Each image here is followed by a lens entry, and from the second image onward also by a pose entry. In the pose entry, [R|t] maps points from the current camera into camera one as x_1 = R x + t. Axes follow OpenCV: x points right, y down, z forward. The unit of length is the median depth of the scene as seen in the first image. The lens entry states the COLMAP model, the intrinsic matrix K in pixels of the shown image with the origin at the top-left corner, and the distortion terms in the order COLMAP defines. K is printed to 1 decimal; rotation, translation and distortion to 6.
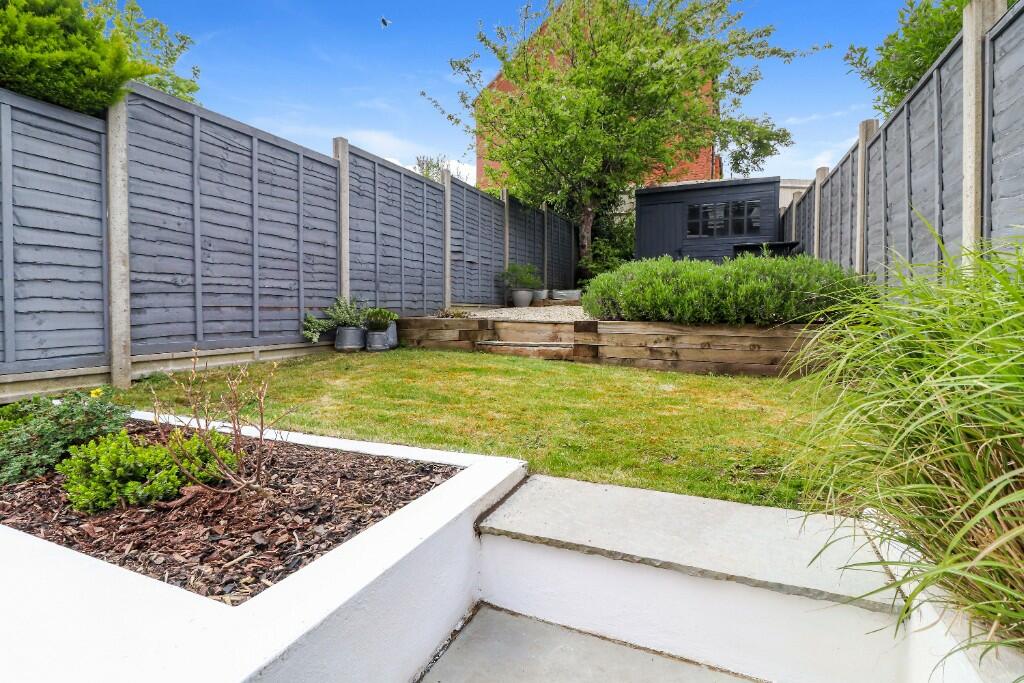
lens RADIAL K [[469.6, 0, 513.9], [0, 469.6, 332.6], [0, 0, 1]] dist [-0.015097, -0.000746]
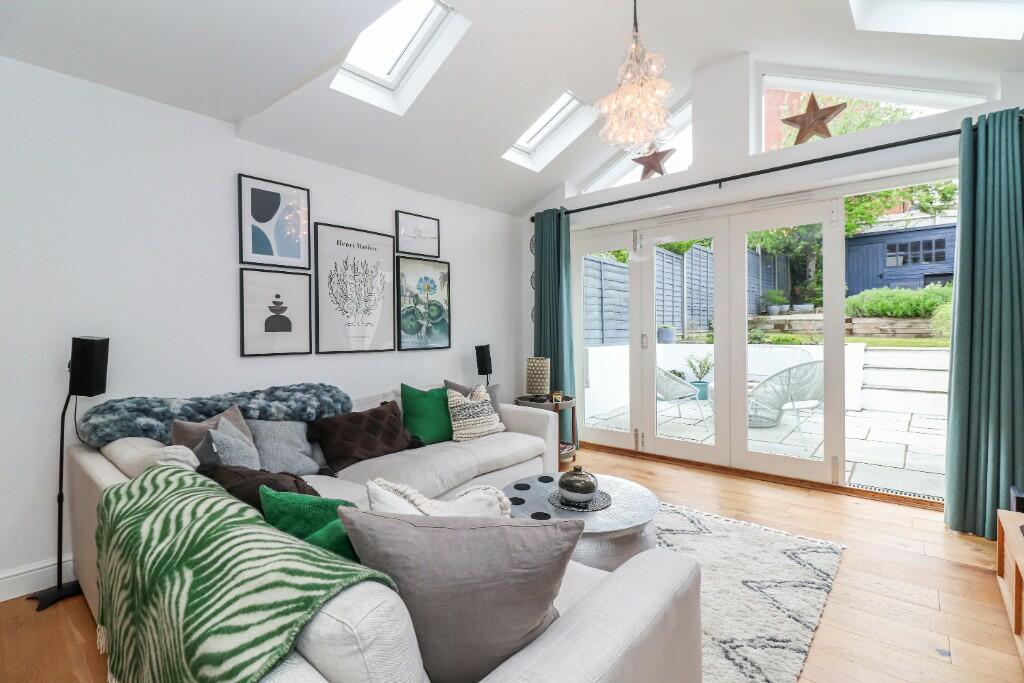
lens RADIAL K [[469.6, 0, 512.3], [0, 469.6, 344.9], [0, 0, 1]] dist [-0.015097, -0.000746]
pose [[0.957357, -0.010587, -0.288712, -0.743581], [0.006803, 0.999877, -0.014107, 0.125801], [0.288826, 0.011541, 0.957312, -1.622115]]
